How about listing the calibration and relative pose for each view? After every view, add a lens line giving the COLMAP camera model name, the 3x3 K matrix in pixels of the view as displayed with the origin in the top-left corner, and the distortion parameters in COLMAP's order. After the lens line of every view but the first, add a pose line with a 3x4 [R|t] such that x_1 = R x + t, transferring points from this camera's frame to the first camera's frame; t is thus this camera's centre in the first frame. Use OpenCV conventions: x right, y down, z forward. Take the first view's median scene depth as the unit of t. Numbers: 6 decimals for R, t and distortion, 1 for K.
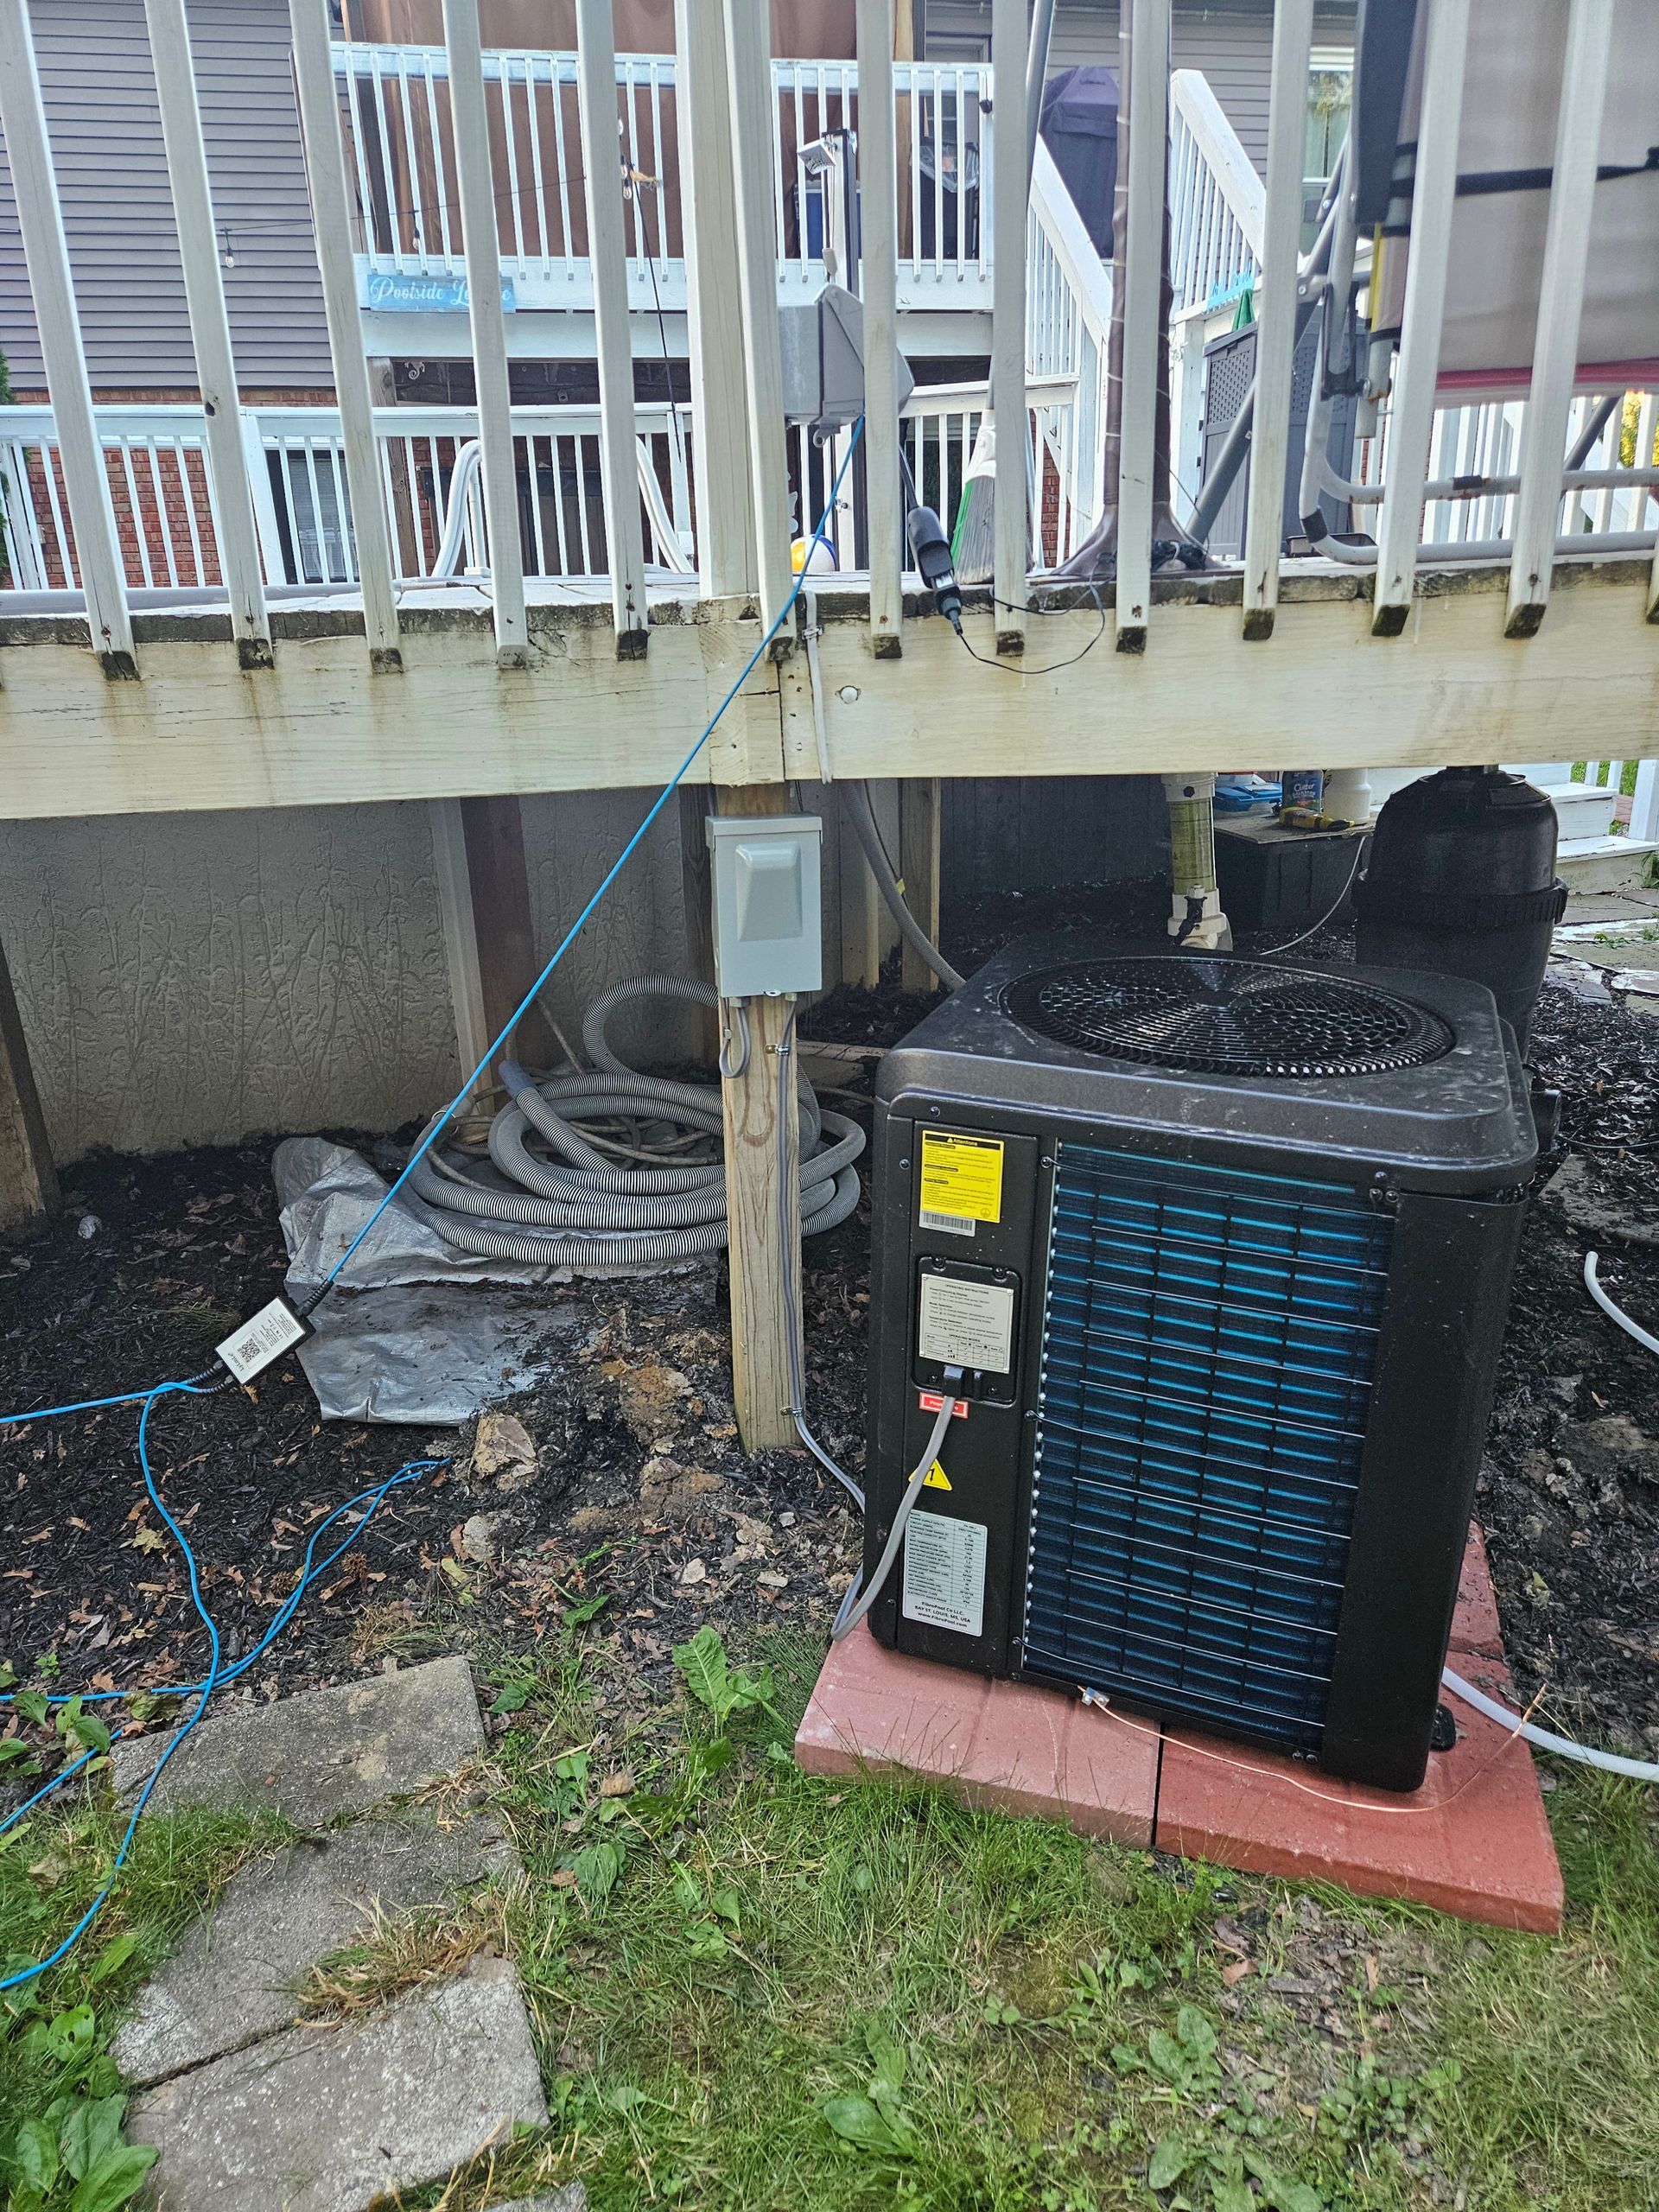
lens RADIAL K [[1462.9, 0, 839.1], [0, 1462.9, 1113.6], [0, 0, 1]] dist [0.059303, -0.054520]
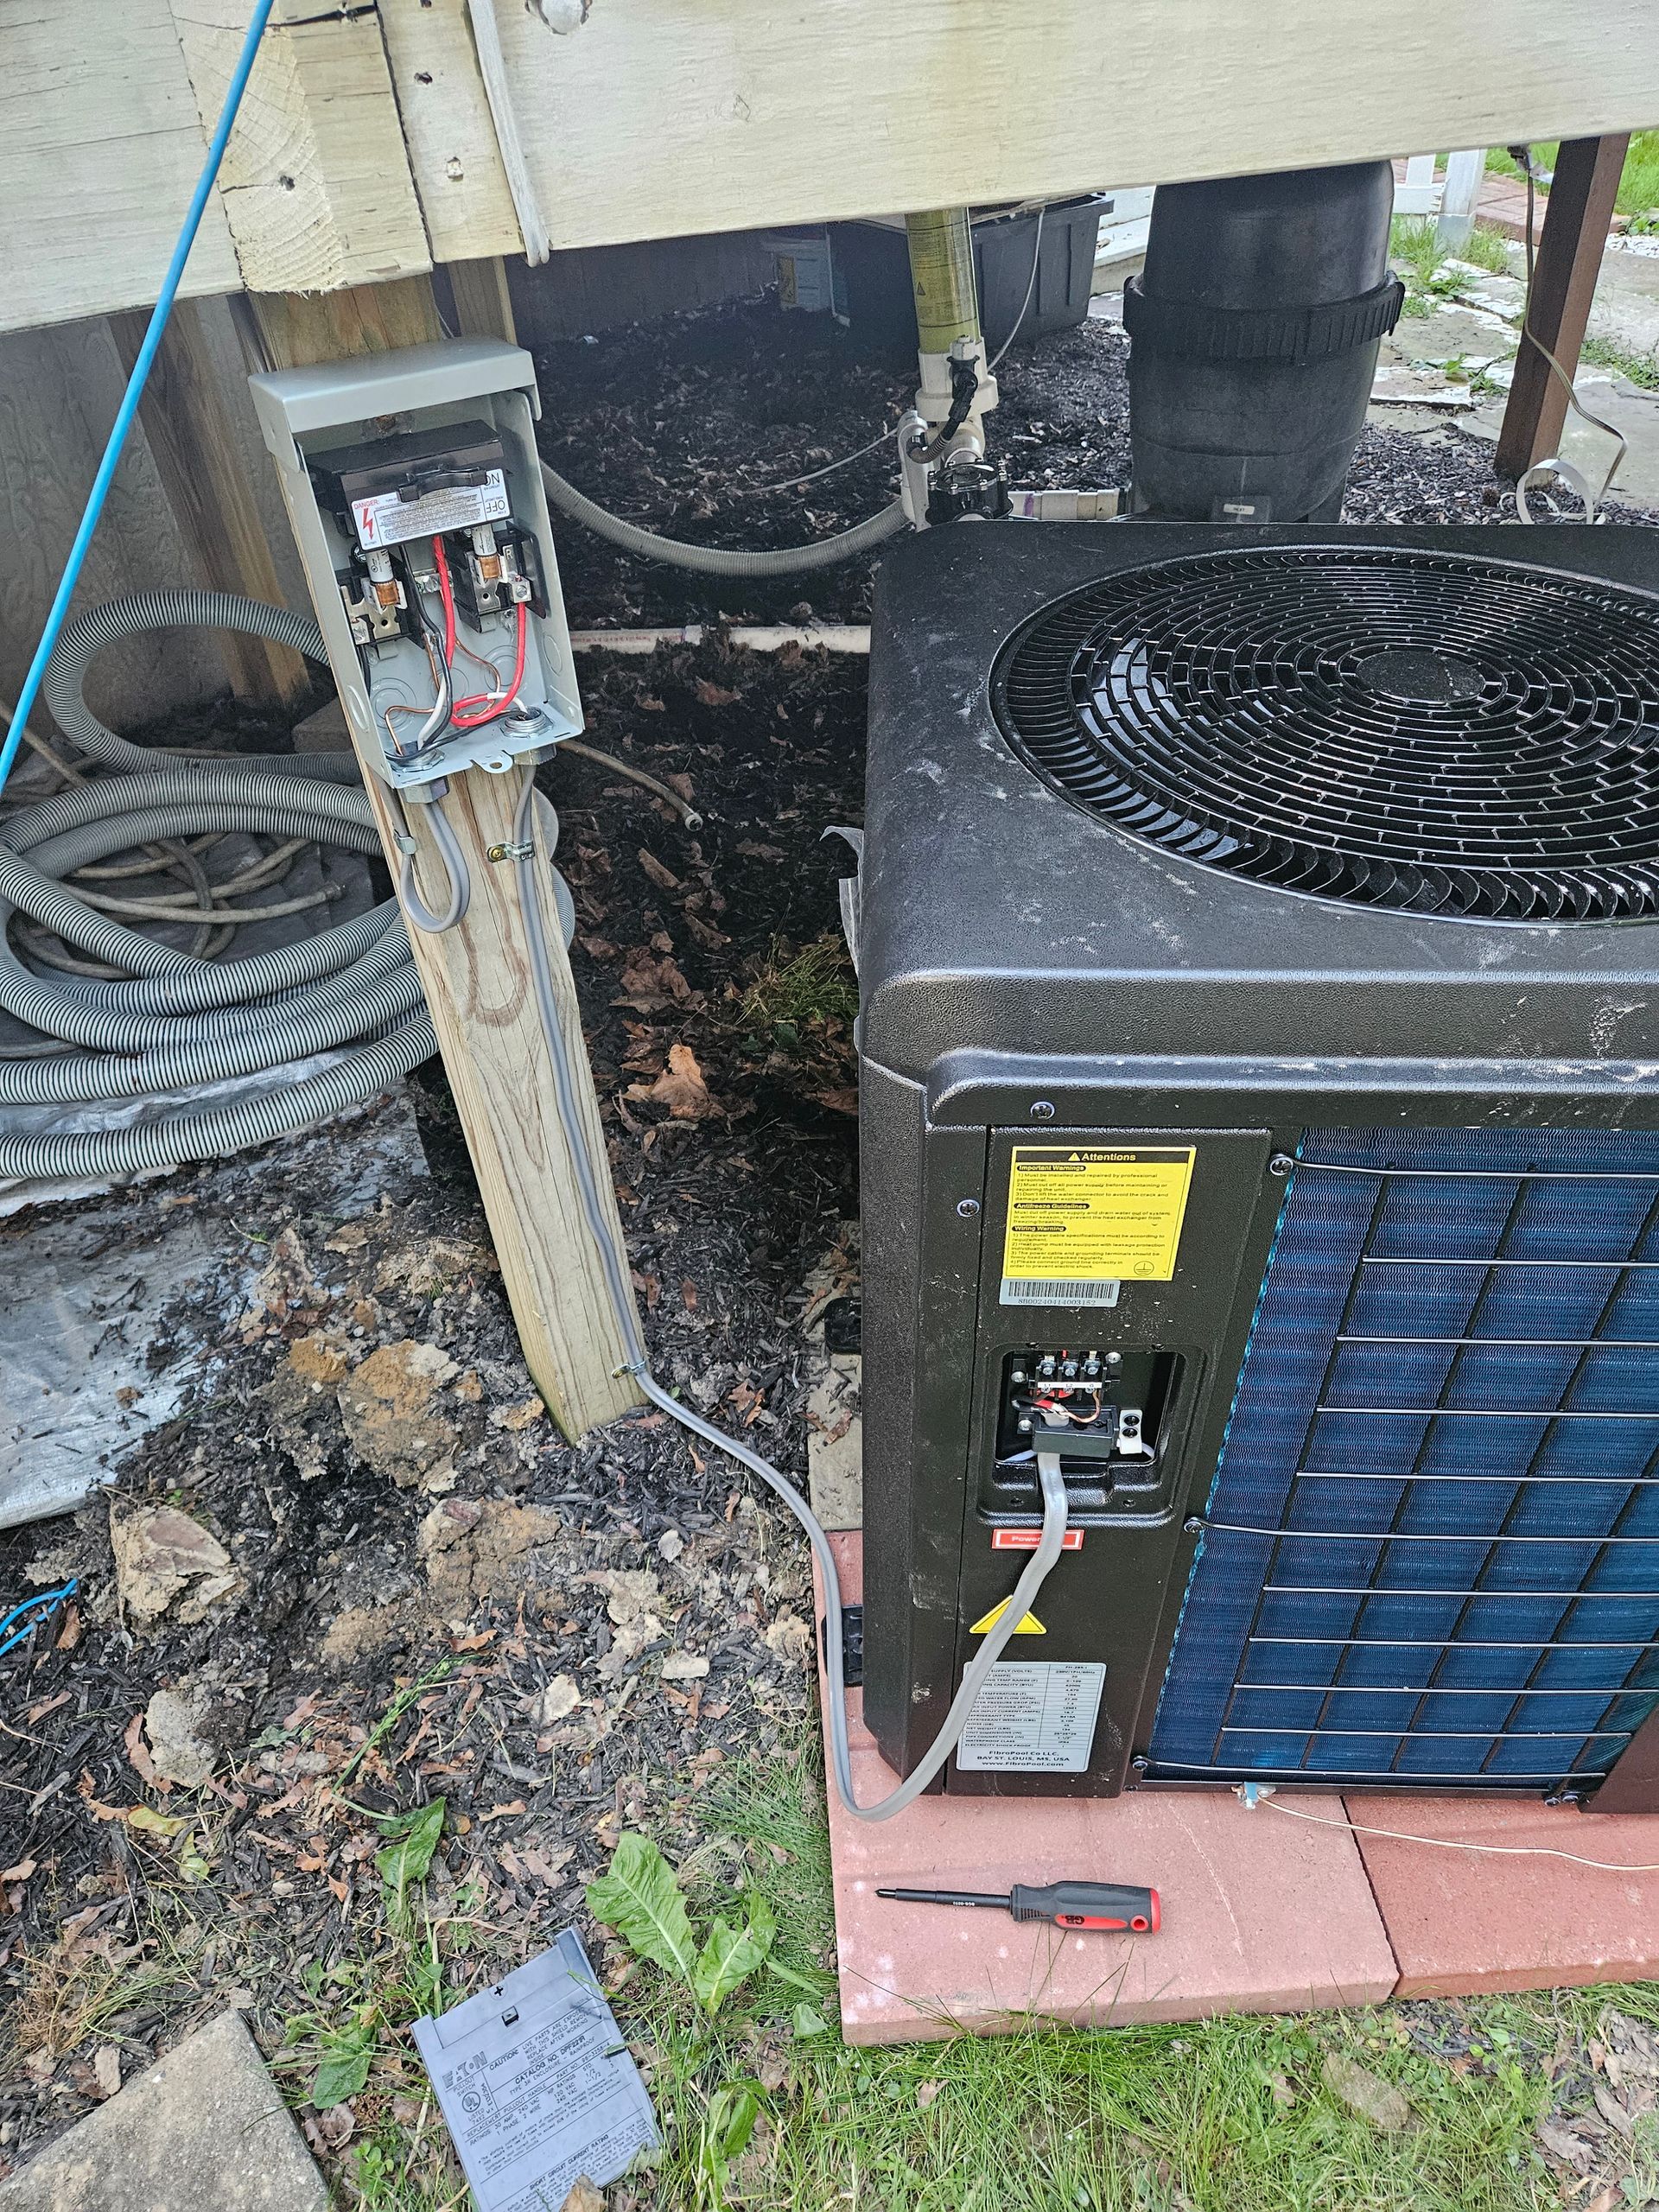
lens RADIAL K [[1462.9, 0, 839.1], [0, 1462.9, 1113.6], [0, 0, 1]] dist [0.059303, -0.054520]
pose [[0.944980, -0.232536, 0.230088, -0.070862], [0.137981, 0.921056, 0.364166, -0.127142], [-0.296606, -0.312382, 0.902465, 0.455974]]
